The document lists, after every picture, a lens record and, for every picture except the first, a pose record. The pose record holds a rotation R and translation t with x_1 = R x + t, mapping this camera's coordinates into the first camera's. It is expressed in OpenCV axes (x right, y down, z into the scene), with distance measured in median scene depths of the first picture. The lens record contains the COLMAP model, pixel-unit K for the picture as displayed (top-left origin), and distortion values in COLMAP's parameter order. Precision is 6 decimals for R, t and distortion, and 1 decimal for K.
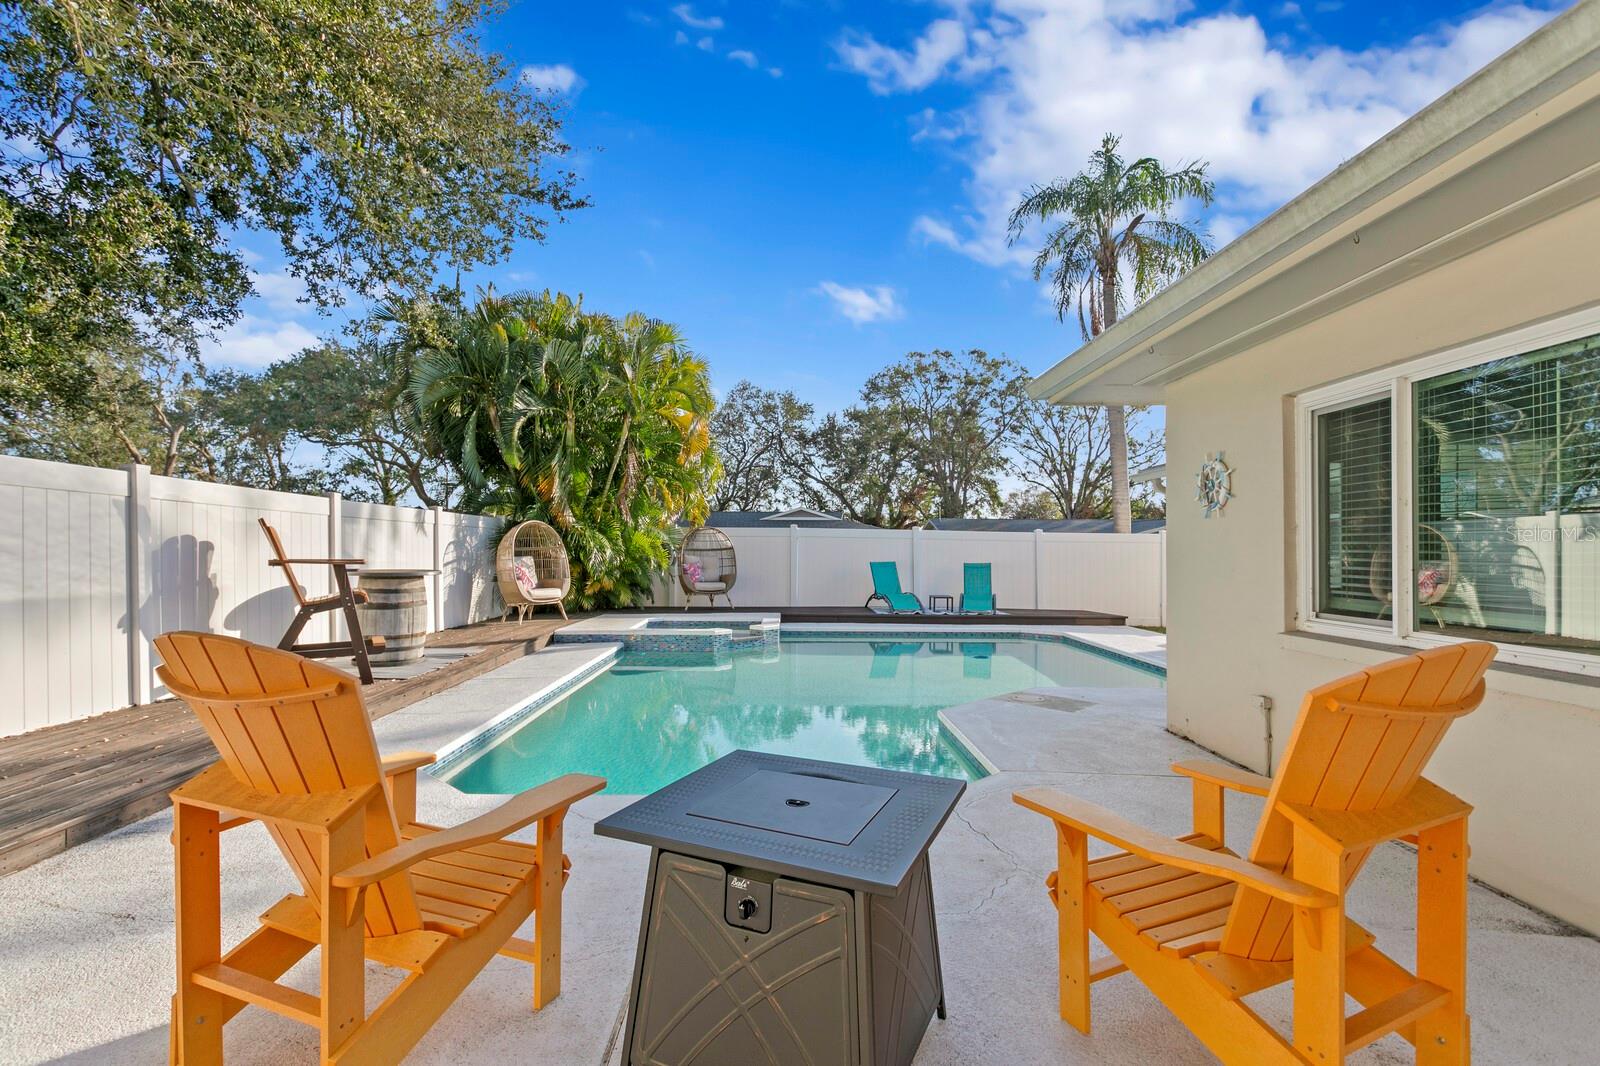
lens RADIAL K [[768.3, 0, 793.2], [0, 768.3, 539.1], [0, 0, 1]] dist [-0.000167, 0.000001]
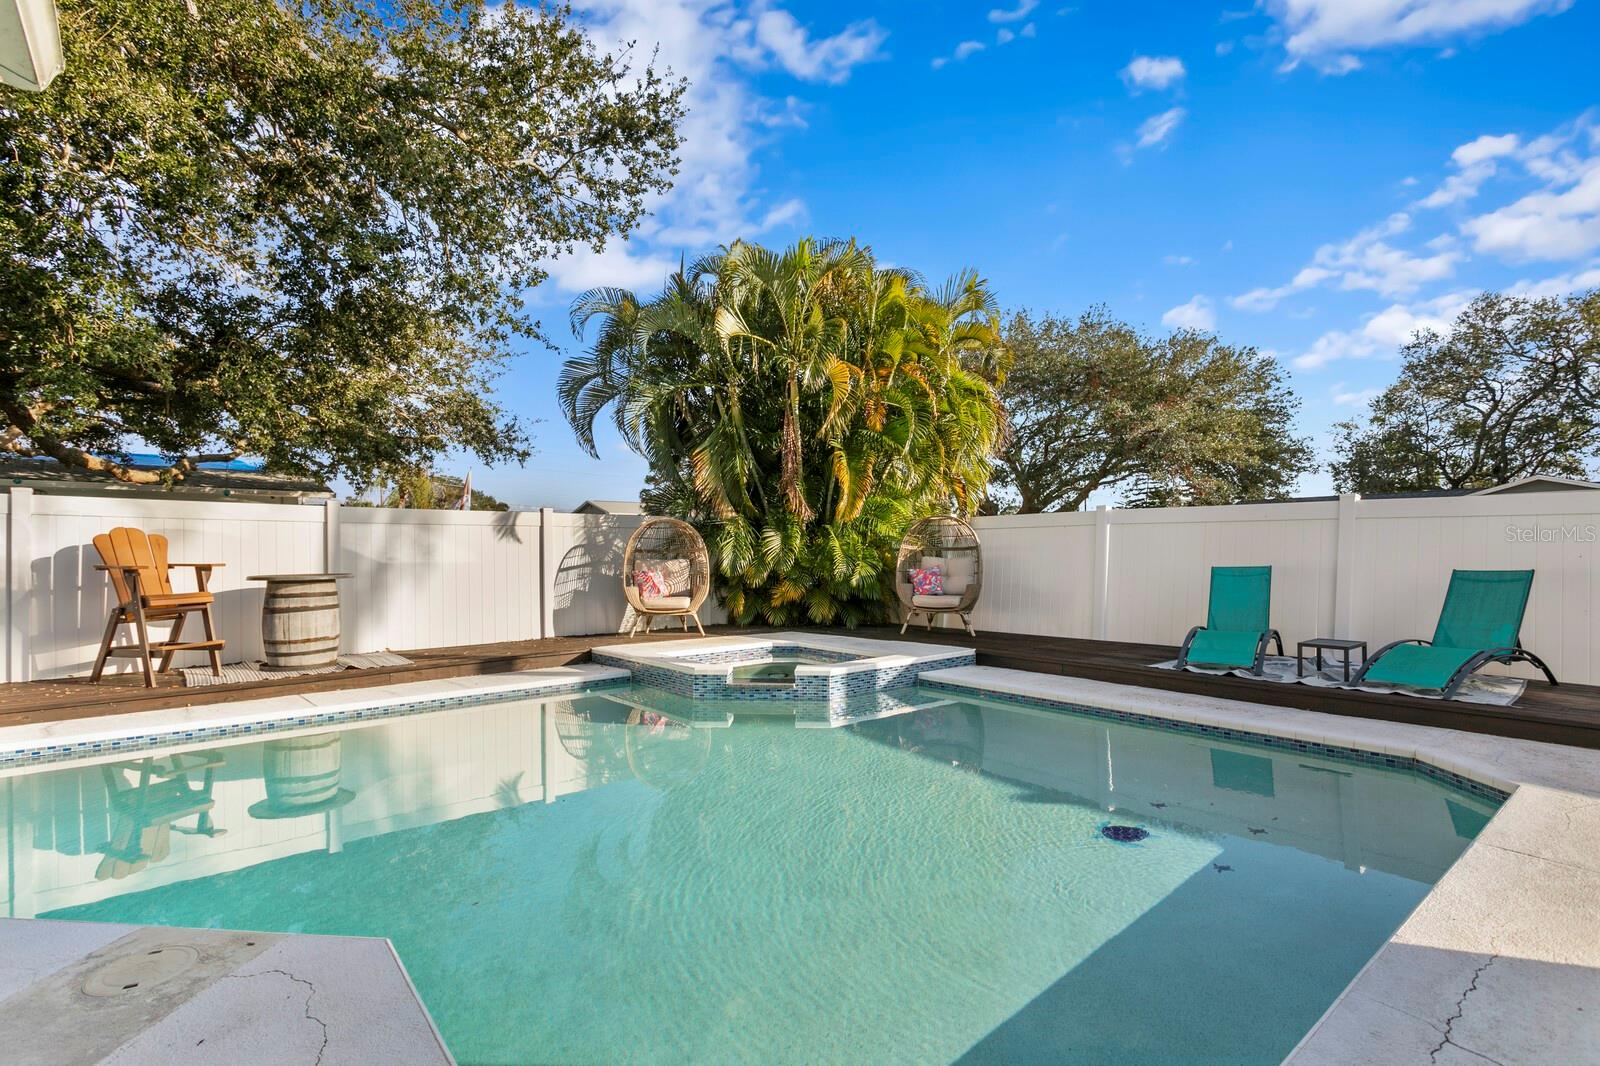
lens RADIAL K [[768.3, 0, 793.2], [0, 768.3, 539.1], [0, 0, 1]] dist [-0.000167, 0.000001]
pose [[0.620140, -0.027582, -0.784006, 0.402481], [0.024268, 0.999578, -0.015970, 0.015460], [0.784116, -0.009123, 0.620547, 0.536475]]
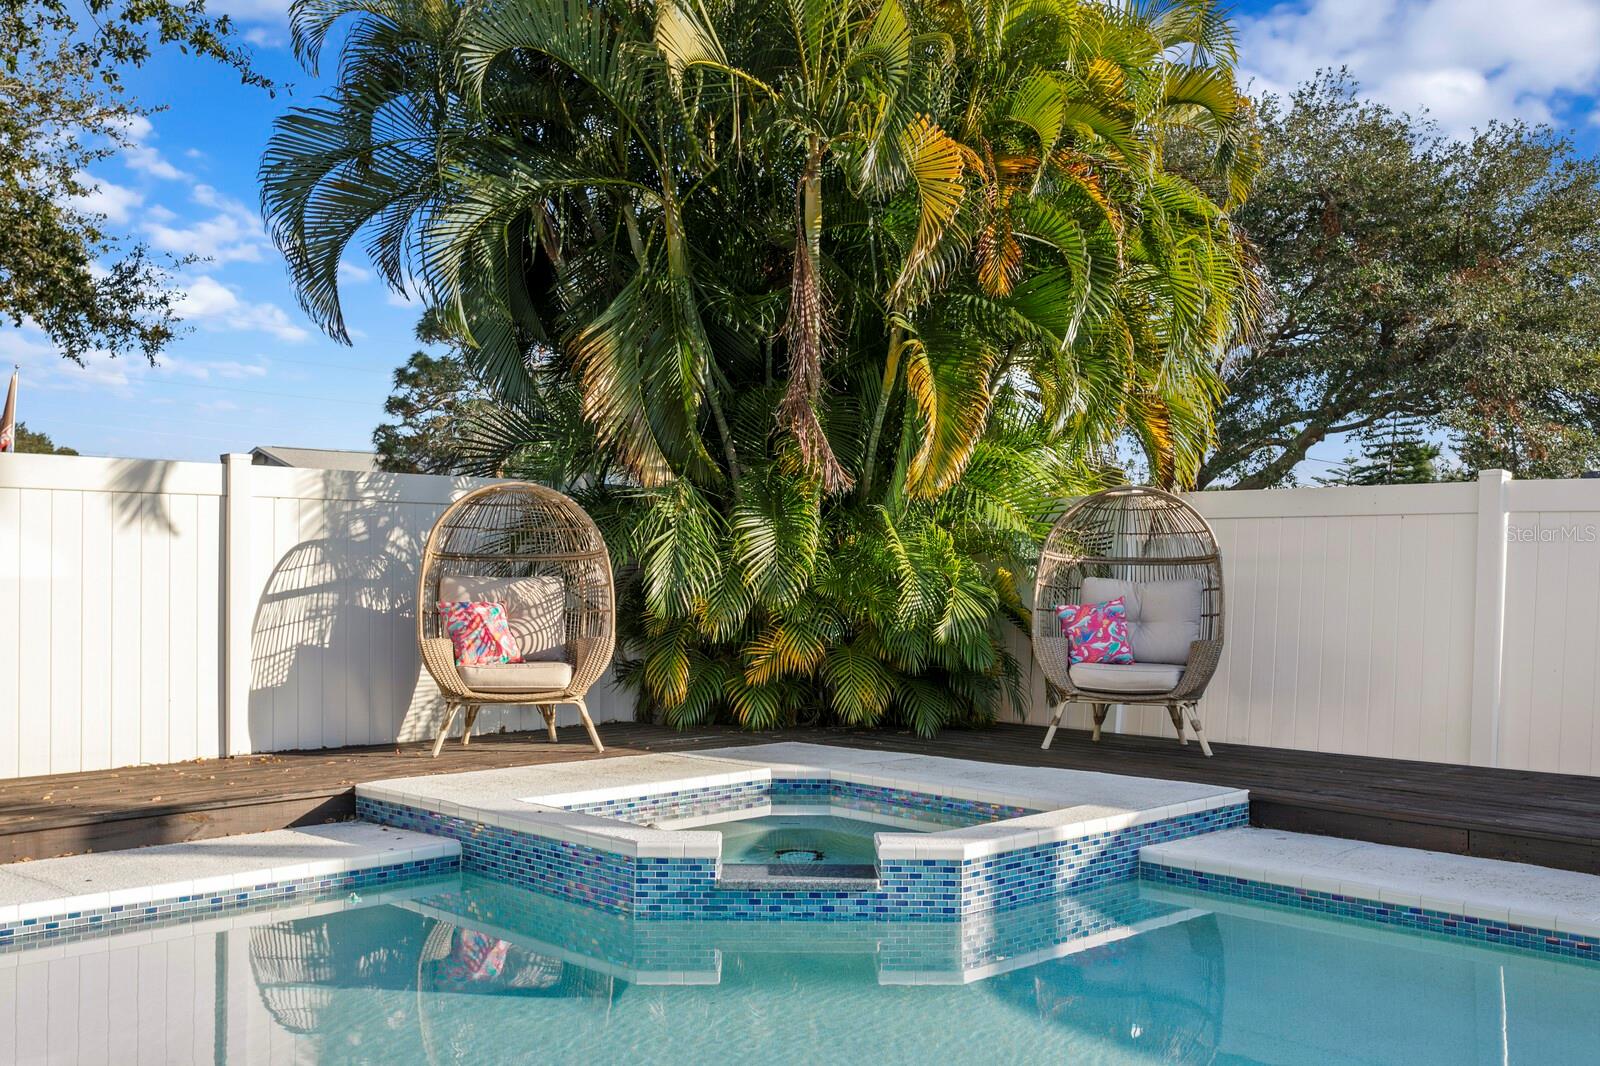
lens RADIAL K [[1542.9, 0, 800.0], [0, 1542.9, 533.0], [0, 0, 1]] dist [0.052163, -0.104407]
pose [[0.682977, -0.018398, -0.730208, 0.295125], [0.010229, 0.999826, -0.015624, 0.013047], [0.730368, 0.003201, 0.683046, 0.542236]]
